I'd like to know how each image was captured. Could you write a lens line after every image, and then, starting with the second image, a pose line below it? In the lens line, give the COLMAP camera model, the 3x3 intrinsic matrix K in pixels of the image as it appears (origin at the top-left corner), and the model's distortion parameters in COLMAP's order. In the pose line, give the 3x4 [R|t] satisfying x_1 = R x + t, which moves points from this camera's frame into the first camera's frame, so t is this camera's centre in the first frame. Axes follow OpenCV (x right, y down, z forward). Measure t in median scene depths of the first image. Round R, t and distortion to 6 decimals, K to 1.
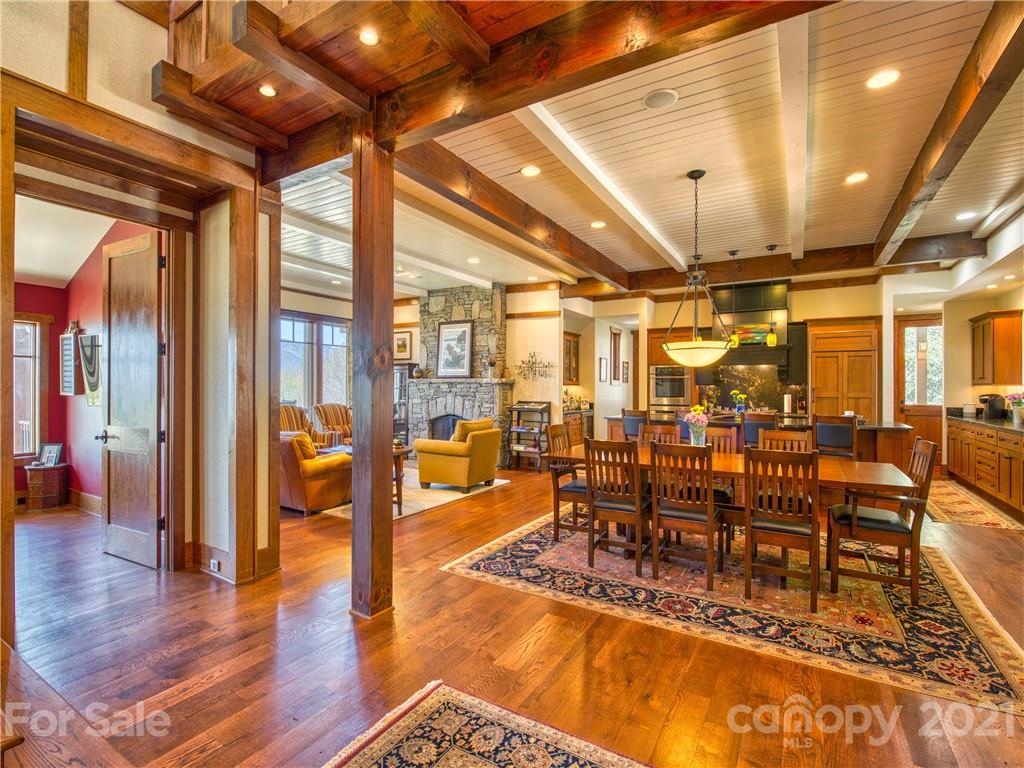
lens RADIAL K [[480.6, 0, 509.3], [0, 480.6, 380.6], [0, 0, 1]] dist [0.001582, 0.000124]
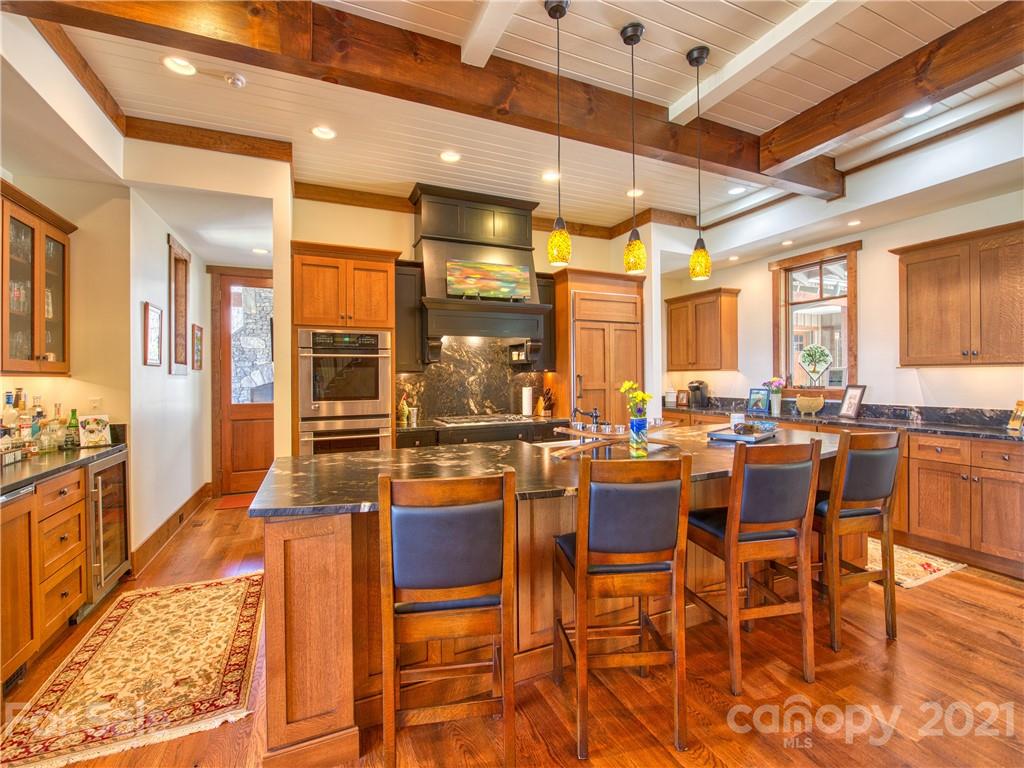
lens RADIAL K [[444.6, 0, 513.7], [0, 444.6, 374.9], [0, 0, 1]] dist [-0.013578, -0.000171]
pose [[0.573808, -0.006898, 0.818961, 0.080040], [0.001746, 0.999973, 0.007200, 0.008202], [-0.818988, -0.002701, 0.573804, 0.633052]]
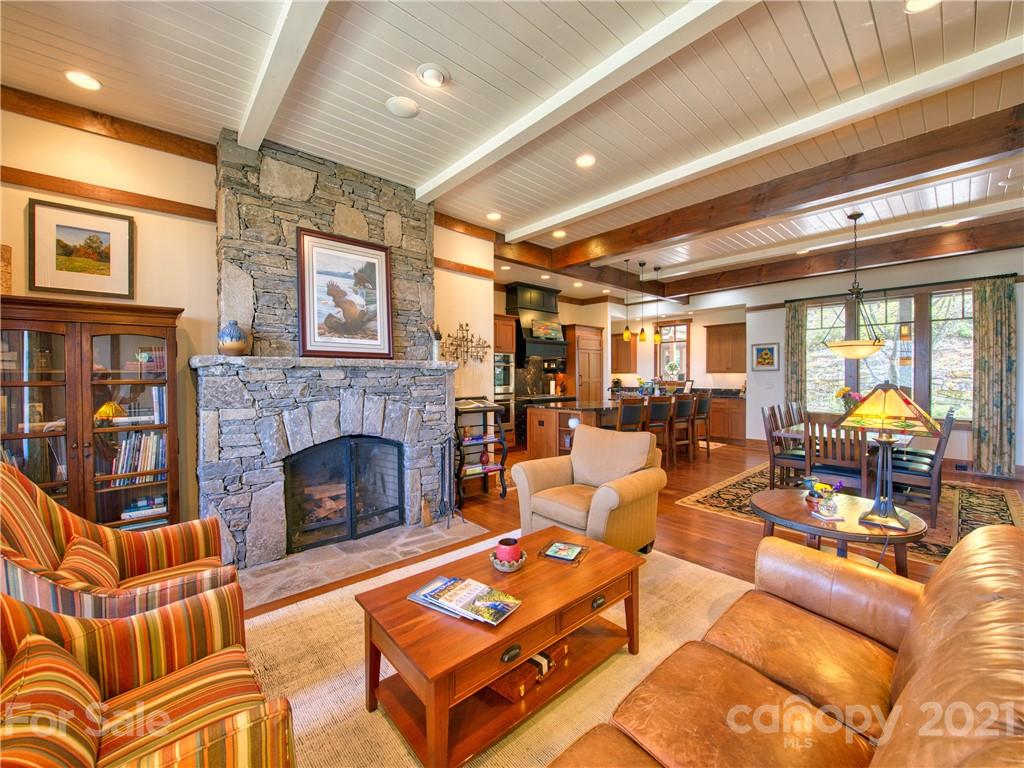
lens RADIAL K [[405.6, 0, 511.6], [0, 405.6, 378.9], [0, 0, 1]] dist [-0.015603, -0.000188]
pose [[0.297014, -0.011230, 0.954807, -0.452112], [-0.007364, 0.999874, 0.014051, 0.008932], [-0.954845, -0.011204, 0.296893, 0.734180]]
